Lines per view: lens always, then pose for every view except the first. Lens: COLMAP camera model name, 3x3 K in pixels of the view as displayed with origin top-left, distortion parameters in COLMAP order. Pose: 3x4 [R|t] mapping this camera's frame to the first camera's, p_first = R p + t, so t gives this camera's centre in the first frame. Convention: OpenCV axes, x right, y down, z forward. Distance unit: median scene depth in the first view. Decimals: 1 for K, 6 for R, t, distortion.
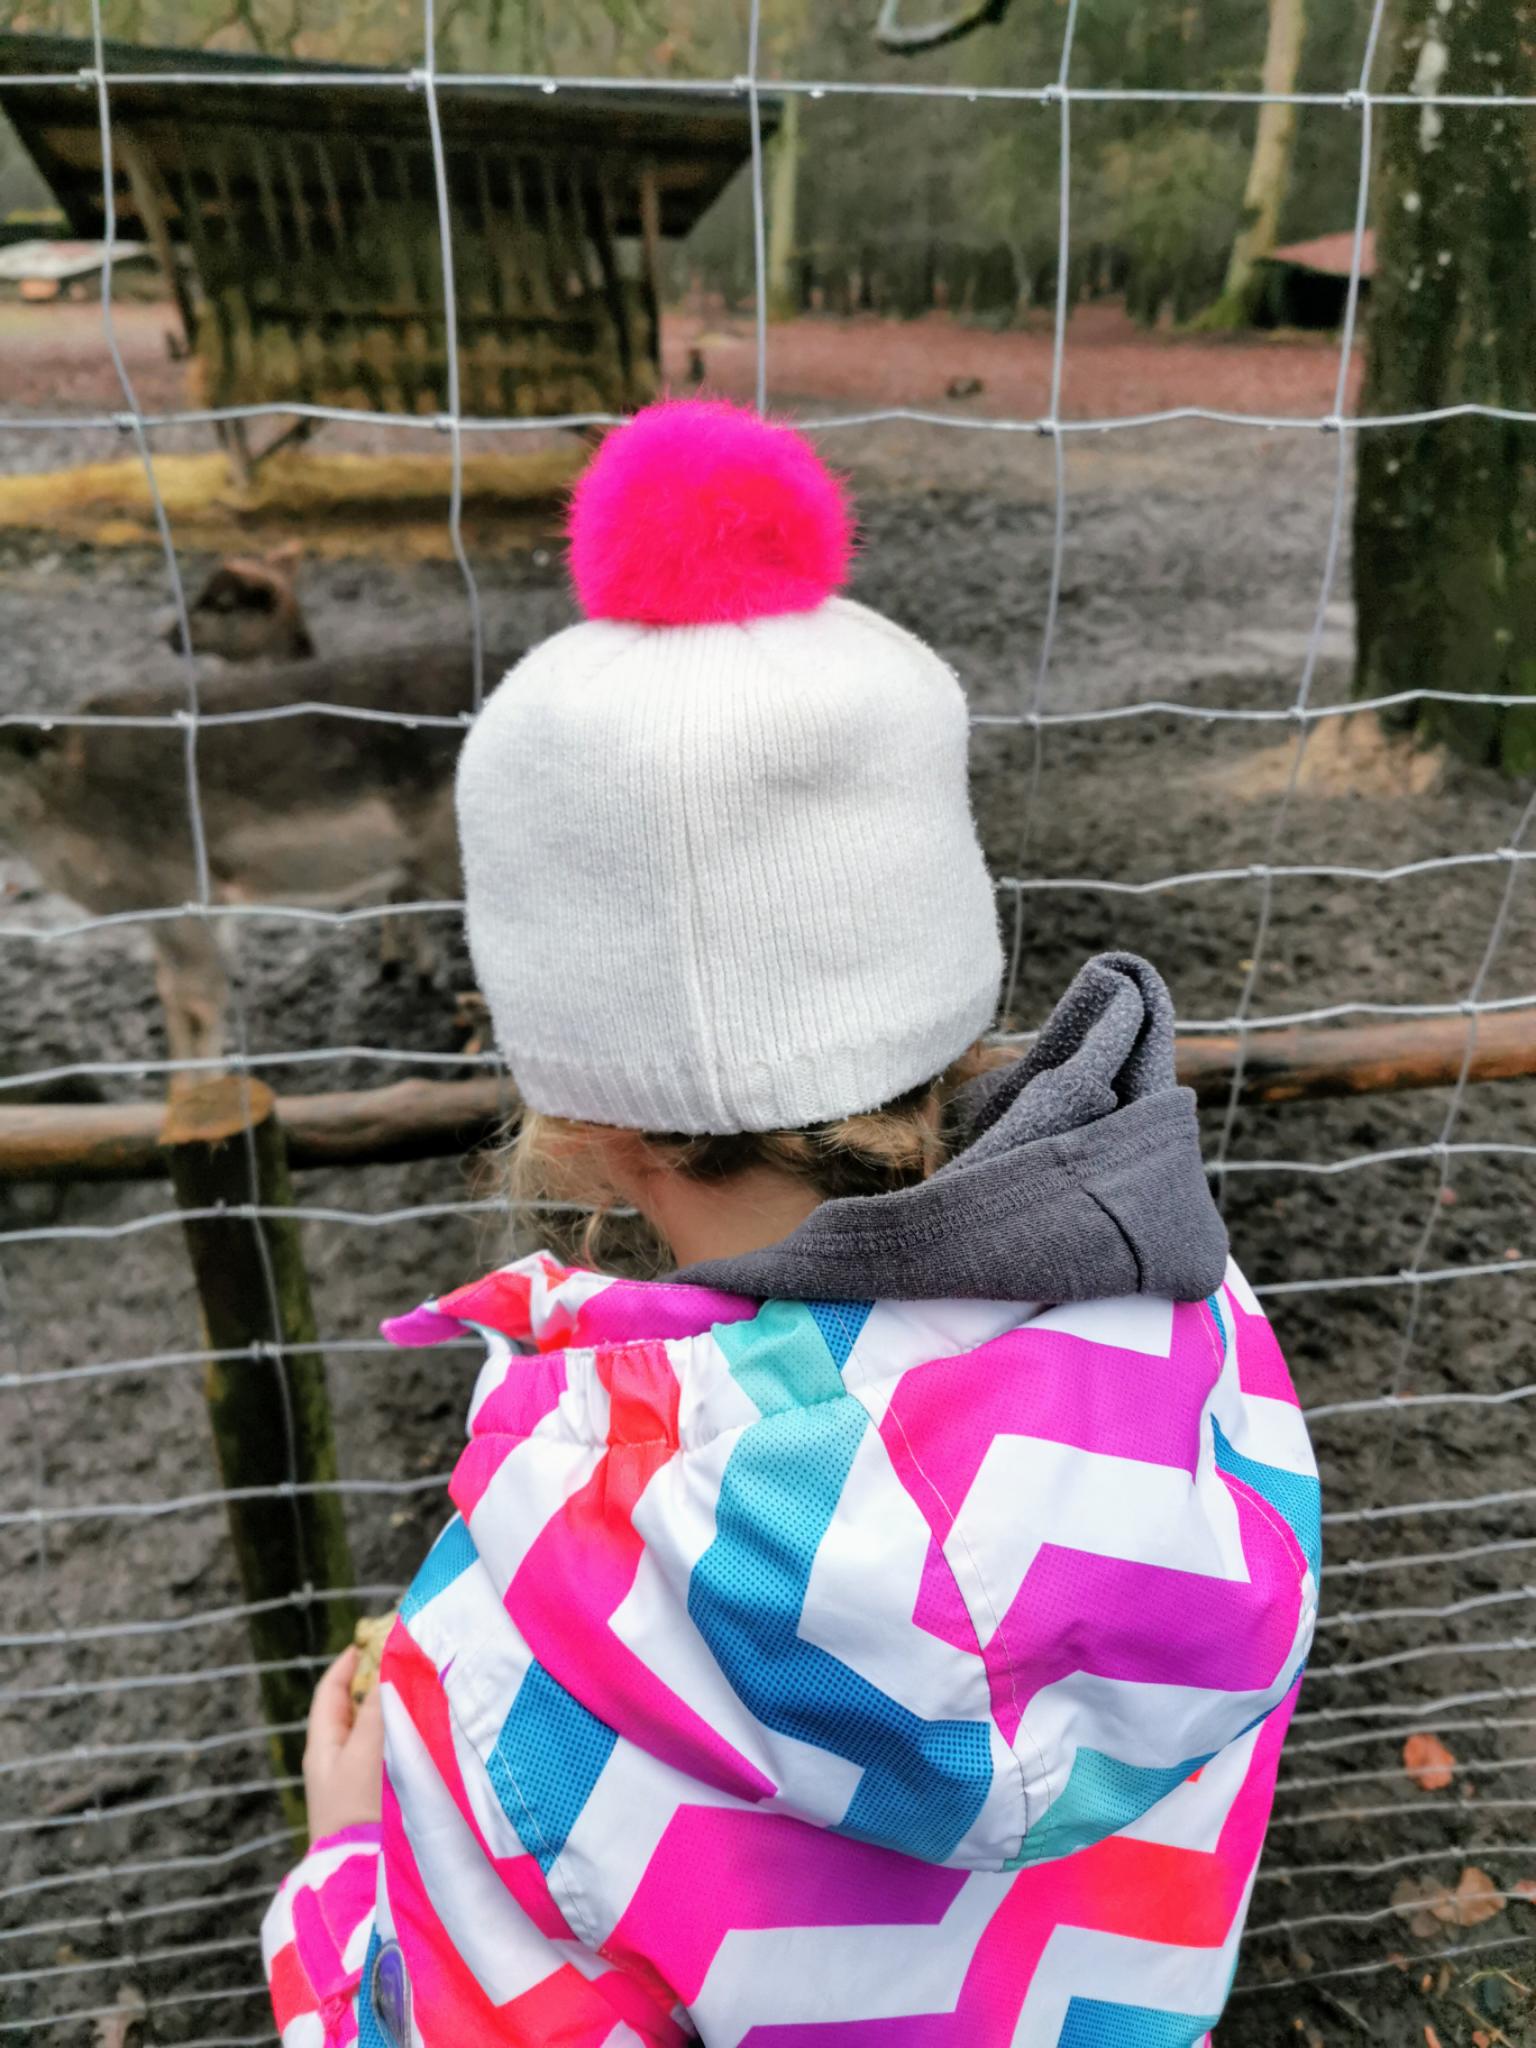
lens RADIAL K [[1593.0, 0, 841.7], [0, 1593.0, 1013.0], [0, 0, 1]] dist [0.060957, -0.100244]
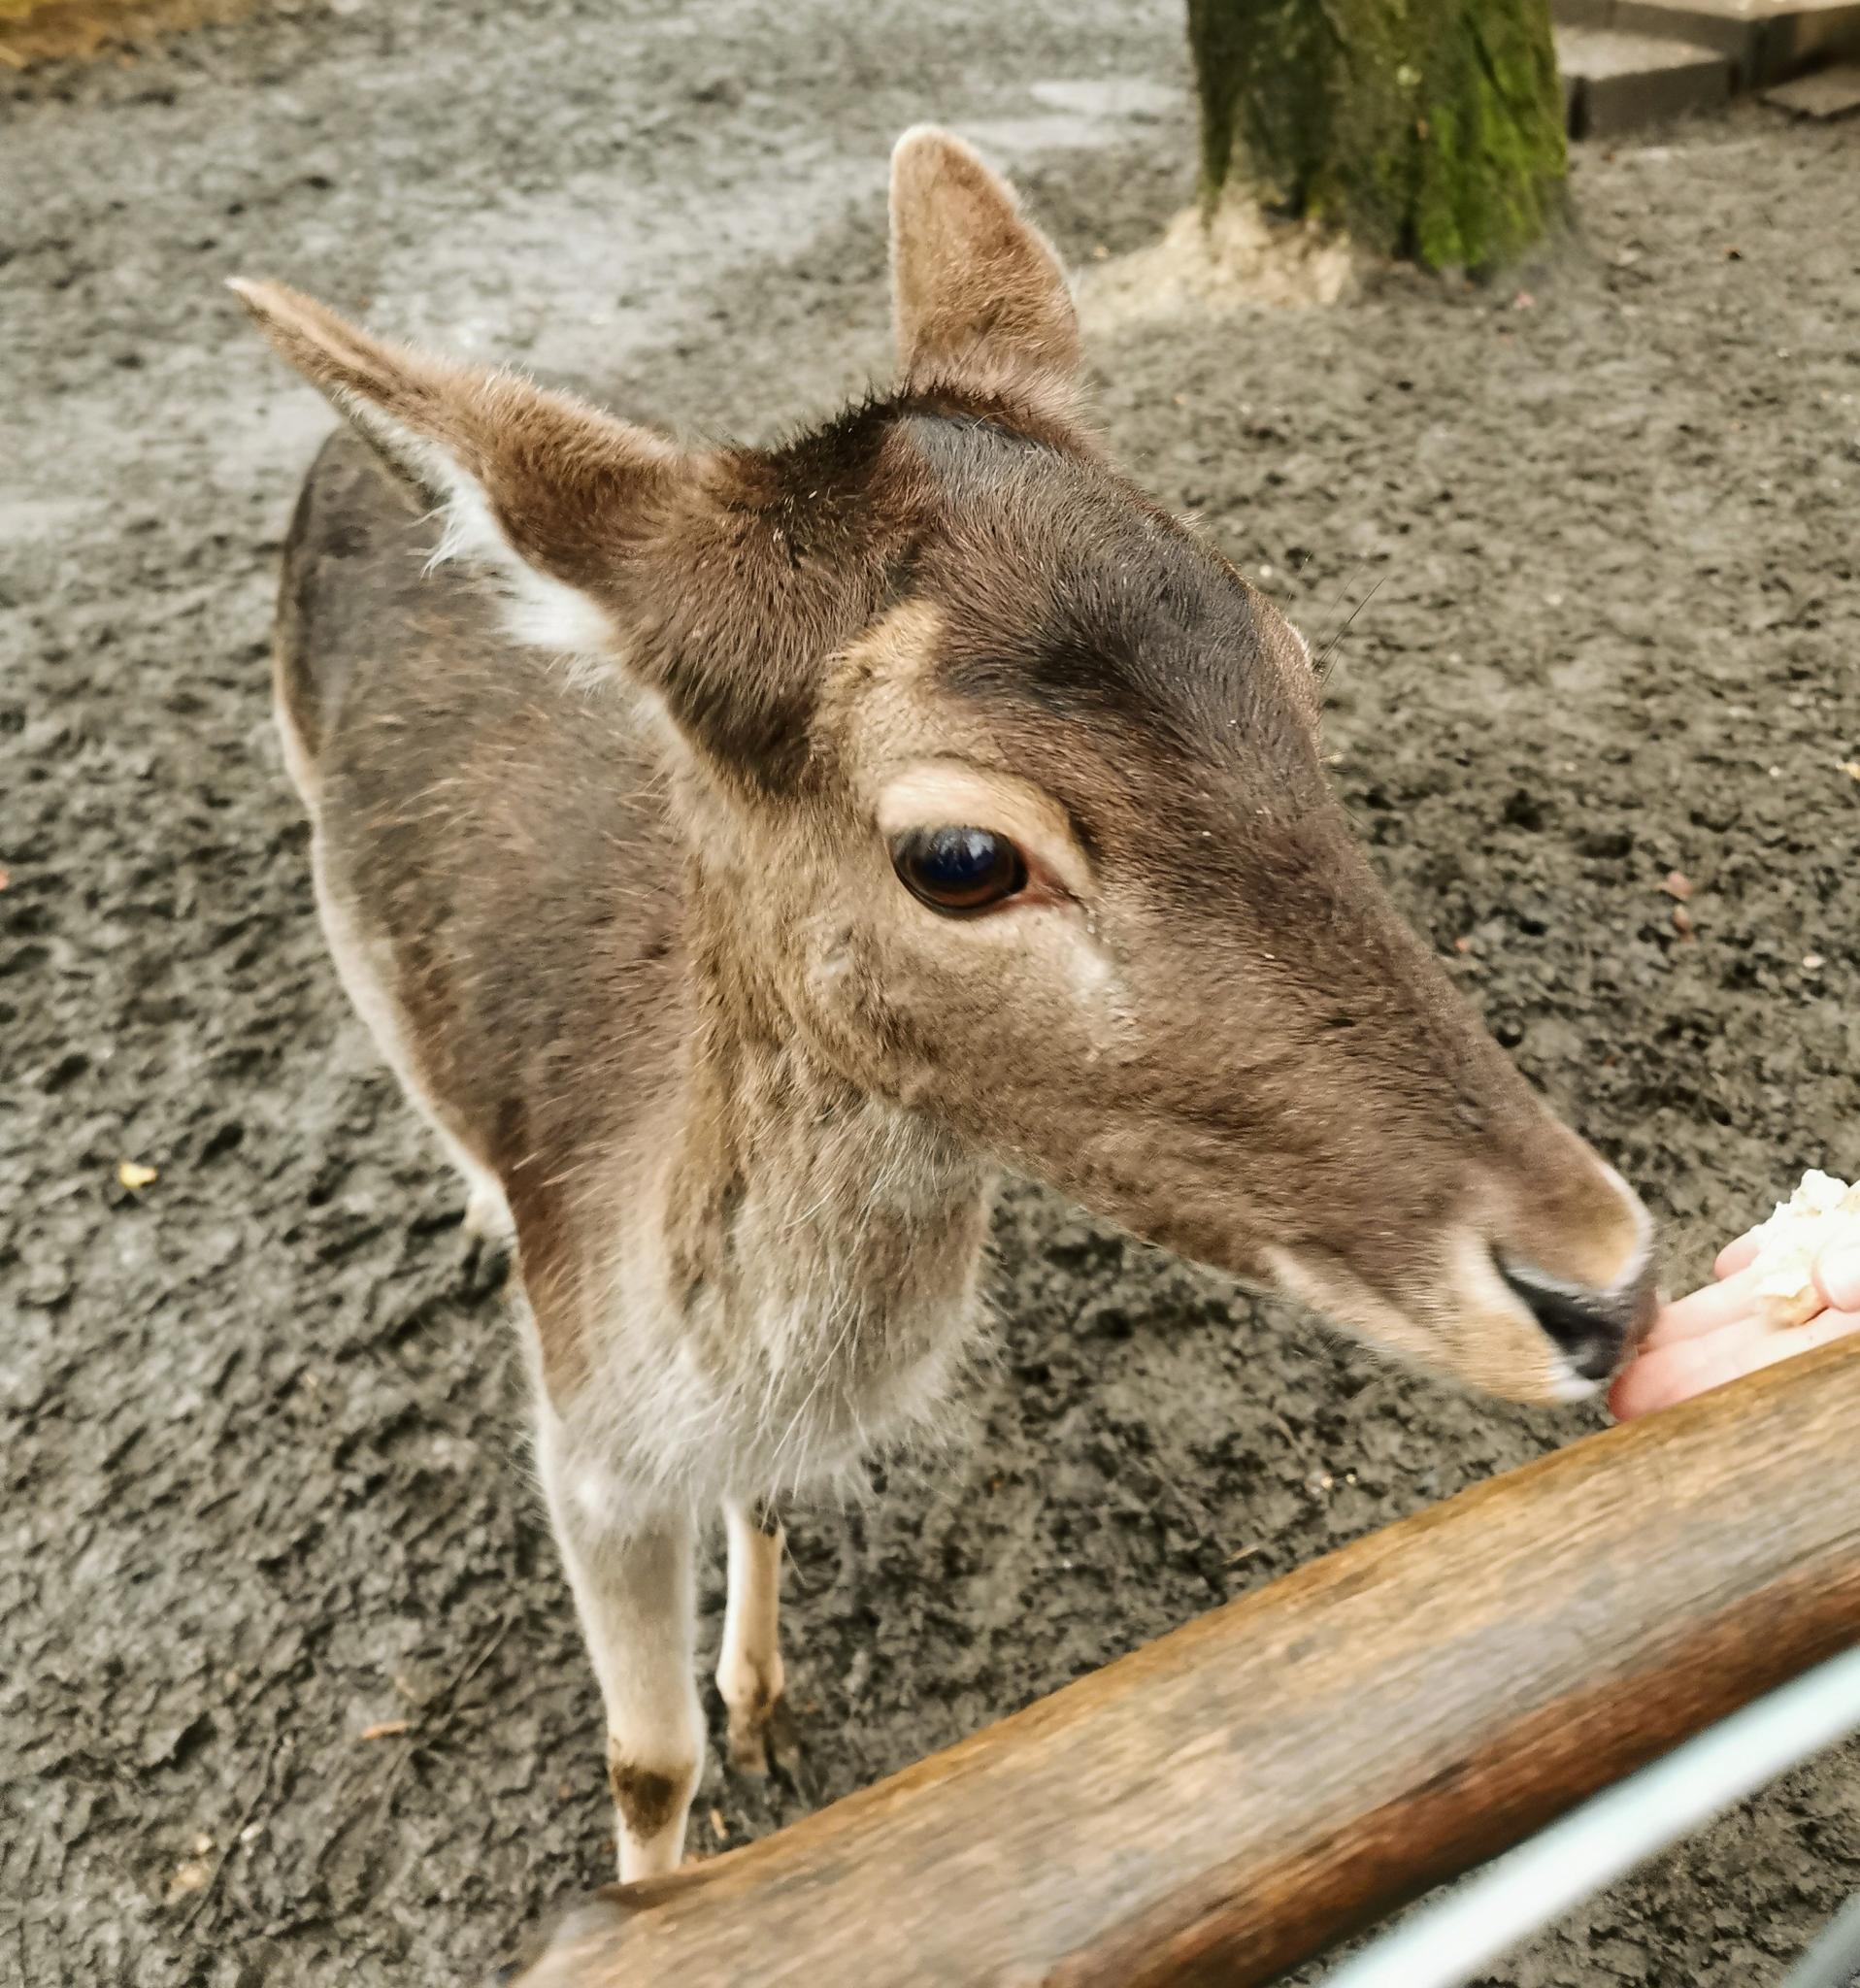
lens RADIAL K [[1717.6, 0, 1066.3], [0, 1717.6, 855.8], [0, 0, 1]] dist [0.000481, -0.001437]
pose [[0.926030, -0.208293, 0.314773, -0.029446], [0.159816, 0.971878, 0.172953, -0.020731], [-0.341945, -0.109854, 0.933277, 0.122328]]
